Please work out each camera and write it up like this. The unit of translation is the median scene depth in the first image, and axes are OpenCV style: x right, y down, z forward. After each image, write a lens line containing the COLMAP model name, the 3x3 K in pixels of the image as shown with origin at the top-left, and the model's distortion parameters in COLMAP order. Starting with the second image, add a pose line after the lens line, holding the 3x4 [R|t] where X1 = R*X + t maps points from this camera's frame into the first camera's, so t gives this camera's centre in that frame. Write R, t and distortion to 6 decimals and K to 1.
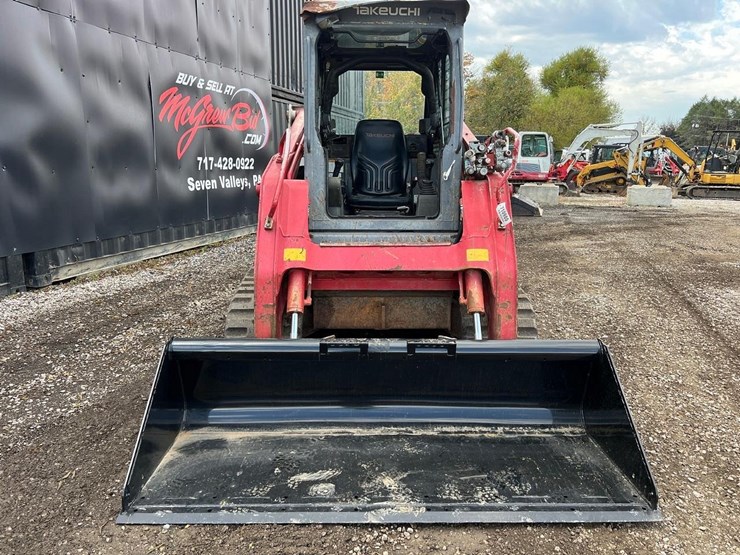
lens RADIAL K [[555.9, 0, 374.6], [0, 555.9, 267.1], [0, 0, 1]] dist [0.056204, -0.065196]
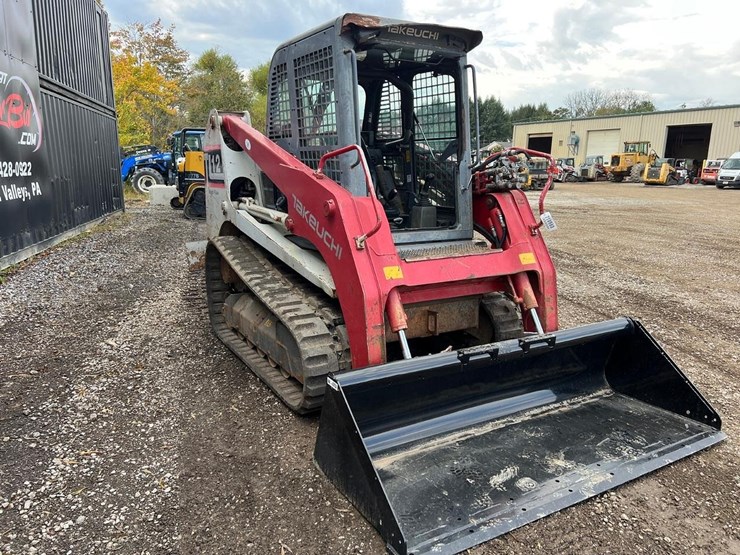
lens RADIAL K [[555.9, 0, 373.5], [0, 555.9, 275.2], [0, 0, 1]] dist [0.056204, -0.065196]
pose [[0.870680, -0.092418, 0.483090, -0.586480], [0.086366, 0.995655, 0.034816, -0.049288], [-0.484208, 0.011408, 0.874878, 0.129541]]
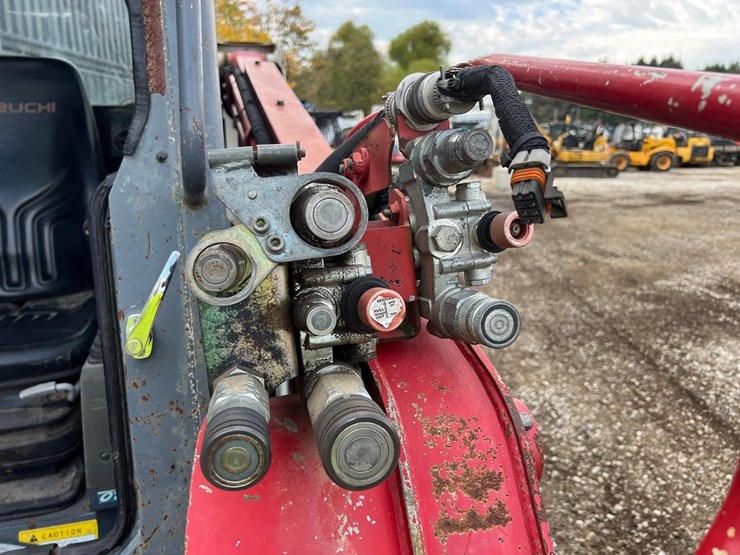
lens RADIAL K [[555.9, 0, 373.3], [0, 555.9, 280.3], [0, 0, 1]] dist [0.056204, -0.065196]
pose [[0.967581, -0.077204, 0.240470, 0.171324], [0.062066, 0.995620, 0.069915, -0.204597], [-0.244815, -0.052724, 0.968135, 0.877407]]
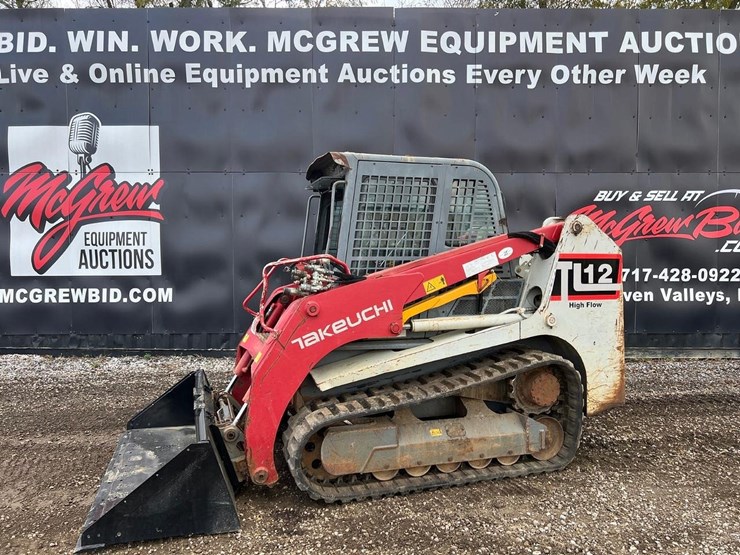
lens RADIAL K [[555.9, 0, 371.0], [0, 555.9, 273.2], [0, 0, 1]] dist [0.056204, -0.065196]
pose [[0.281712, 0.012648, -0.959416, 1.302099], [-0.176366, 0.983559, -0.038819, -0.180646], [0.943151, 0.180144, 0.279311, 0.768758]]
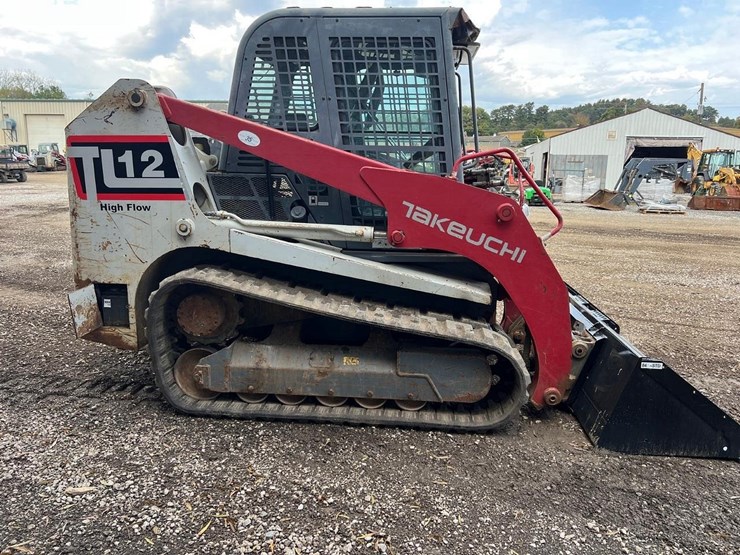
lens RADIAL K [[585.2, 0, 402.5], [0, 585.2, 289.7], [0, 0, 1]] dist [0.026454, -0.030578]
pose [[-0.106374, 0.201866, -0.973619, 1.152460], [-0.184004, 0.958267, 0.218787, -0.409392], [0.977153, 0.202423, -0.064790, 2.117925]]
